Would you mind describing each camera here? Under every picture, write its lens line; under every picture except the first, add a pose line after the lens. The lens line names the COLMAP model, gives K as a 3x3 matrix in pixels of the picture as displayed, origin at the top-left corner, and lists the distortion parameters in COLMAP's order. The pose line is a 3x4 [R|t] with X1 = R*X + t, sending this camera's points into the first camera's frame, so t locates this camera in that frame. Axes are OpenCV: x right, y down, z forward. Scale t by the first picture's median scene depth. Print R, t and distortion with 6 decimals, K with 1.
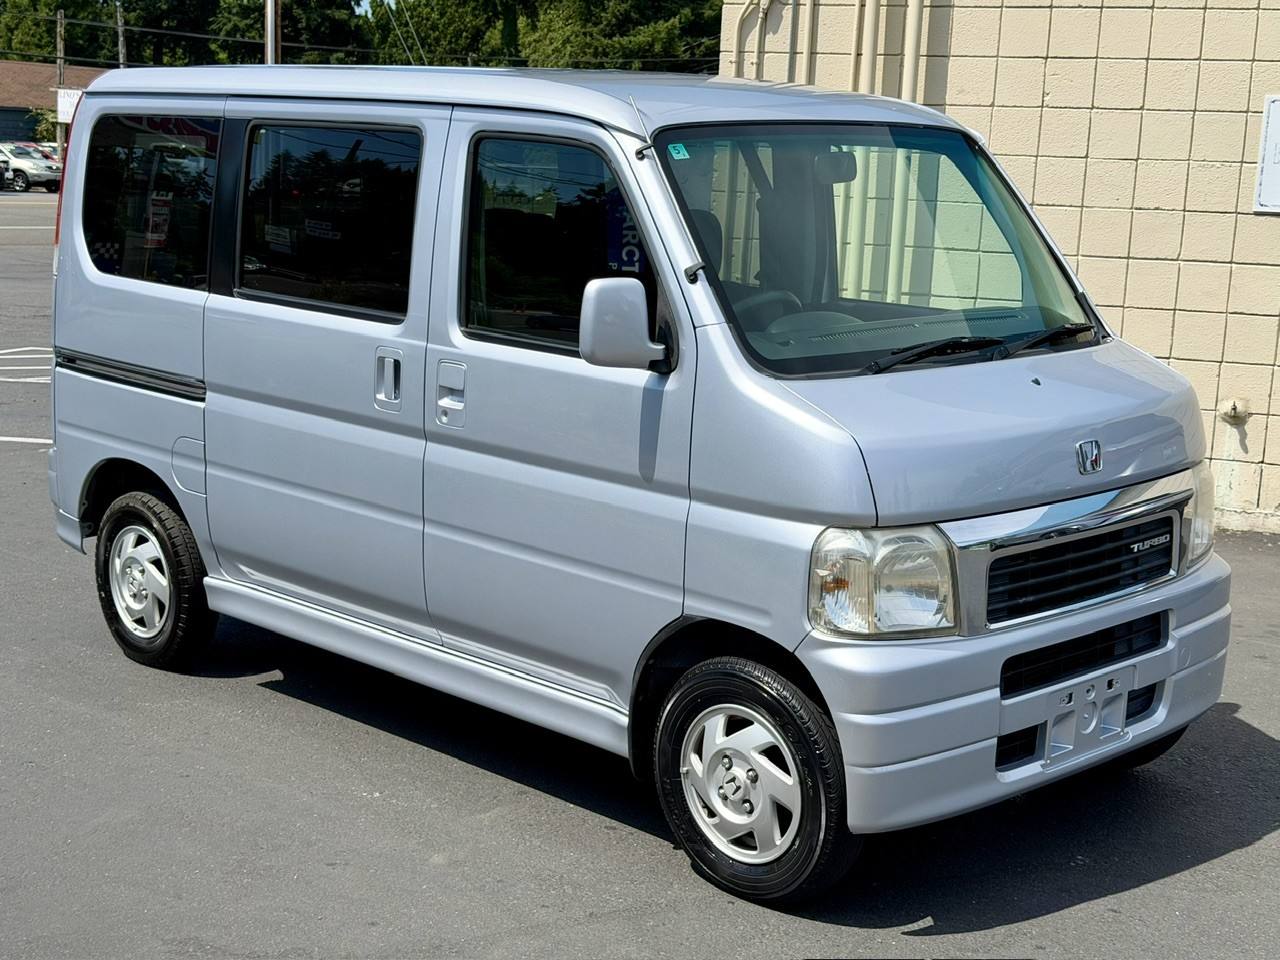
lens RADIAL K [[1901.8, 0, 643.2], [0, 1901.8, 484.3], [0, 0, 1]] dist [0.116335, 0.012998]
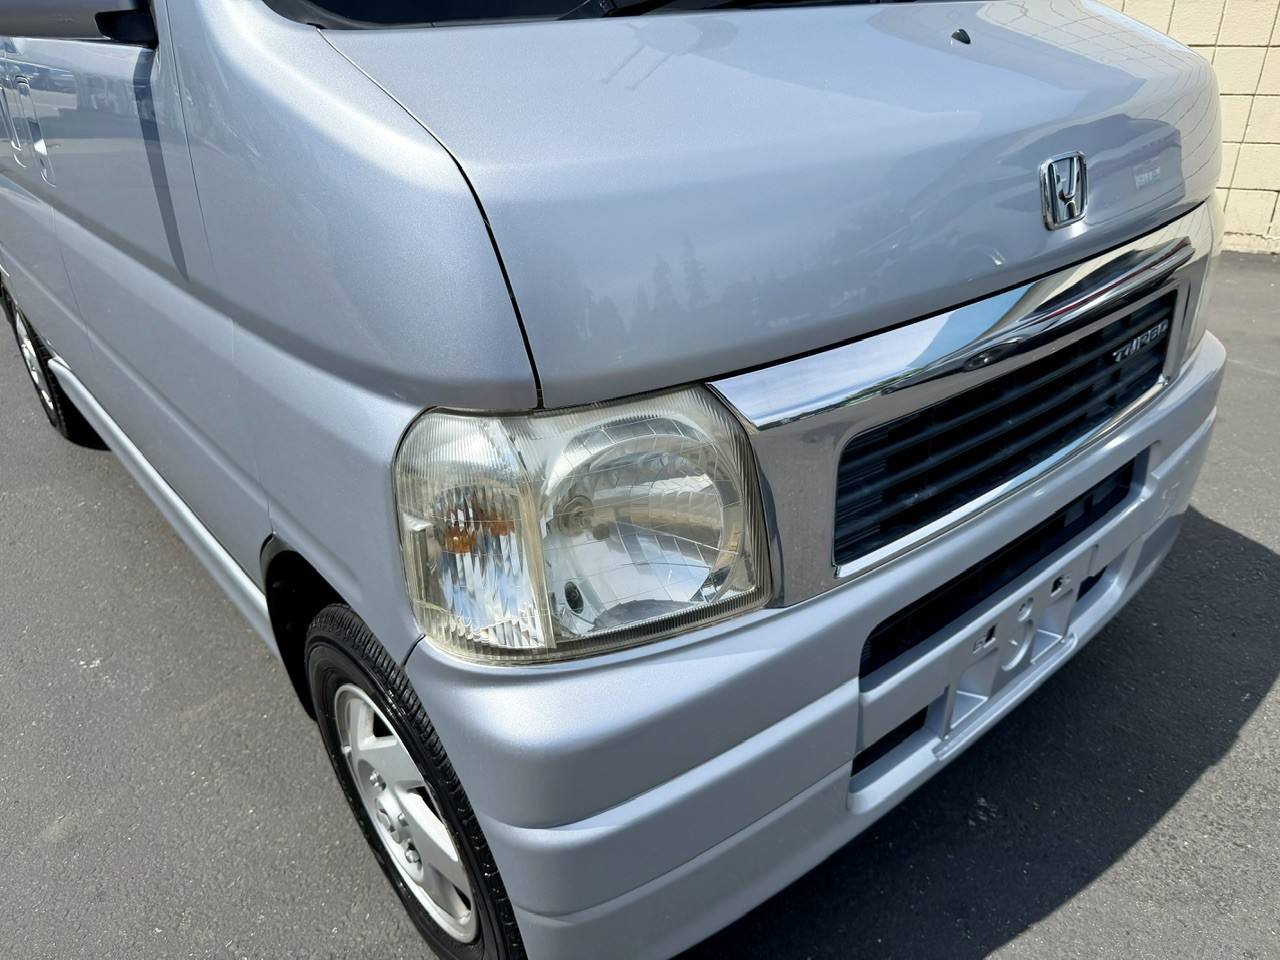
lens RADIAL K [[906.7, 0, 650.1], [0, 906.7, 485.1], [0, 0, 1]] dist [0.075365, -0.102258]
pose [[0.995713, -0.015503, -0.091185, 0.144385], [0.041006, 0.957661, 0.284963, -0.013432], [0.082906, -0.287481, 0.954191, 0.729224]]
